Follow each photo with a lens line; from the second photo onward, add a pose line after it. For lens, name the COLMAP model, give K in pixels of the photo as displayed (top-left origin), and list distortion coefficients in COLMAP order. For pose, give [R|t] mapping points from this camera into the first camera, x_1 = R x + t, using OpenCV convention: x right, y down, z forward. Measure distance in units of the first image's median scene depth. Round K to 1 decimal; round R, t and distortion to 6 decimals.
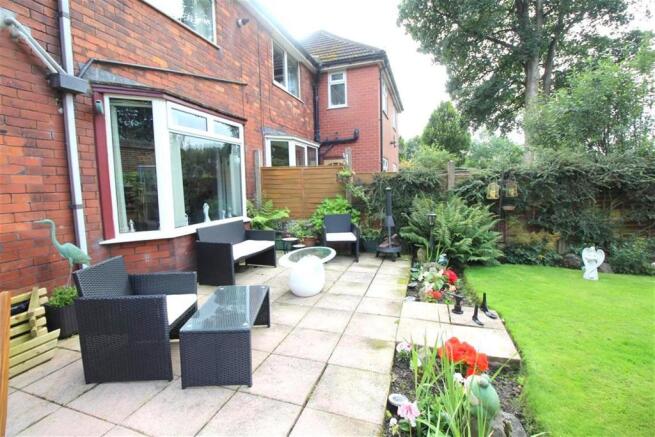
lens RADIAL K [[302.3, 0, 326.2], [0, 302.3, 214.1], [0, 0, 1]] dist [-0.016174, -0.003985]
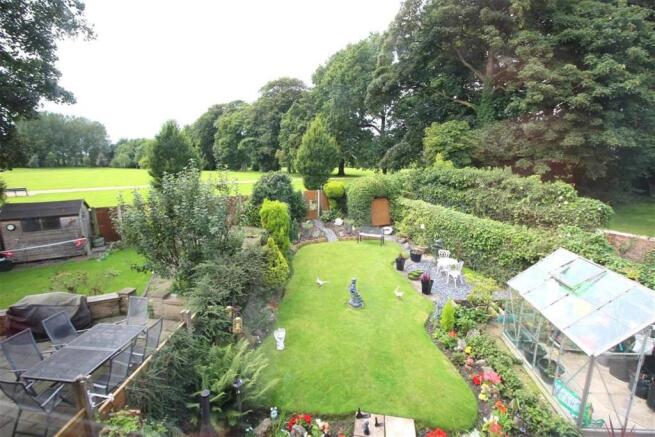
lens RADIAL K [[302.3, 0, 327.8], [0, 302.3, 219.5], [0, 0, 1]] dist [-0.016174, -0.003985]
pose [[-0.154122, -0.184044, 0.970759, -0.454602], [0.105546, 0.973810, 0.201380, -0.592557], [-0.982398, 0.133497, -0.130661, 0.714143]]
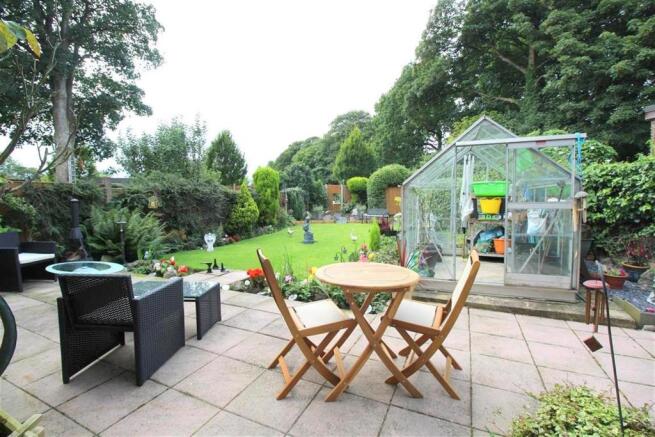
lens RADIAL K [[302.3, 0, 328.0], [0, 302.3, 218.0], [0, 0, 1]] dist [-0.016174, -0.003985]
pose [[0.108925, -0.054927, 0.992531, -0.635231], [0.103901, 0.993632, 0.043585, 0.014934], [-0.988605, 0.098377, 0.113938, 0.081644]]
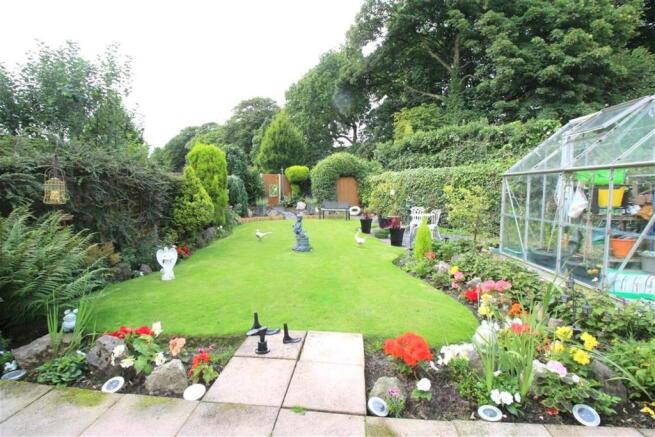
lens RADIAL K [[302.3, 0, 328.9], [0, 302.3, 219.2], [0, 0, 1]] dist [-0.016174, -0.003985]
pose [[-0.228278, -0.080209, 0.970286, -0.155346], [0.101119, 0.989258, 0.105567, -0.025435], [-0.968331, 0.122213, -0.217715, 0.552402]]
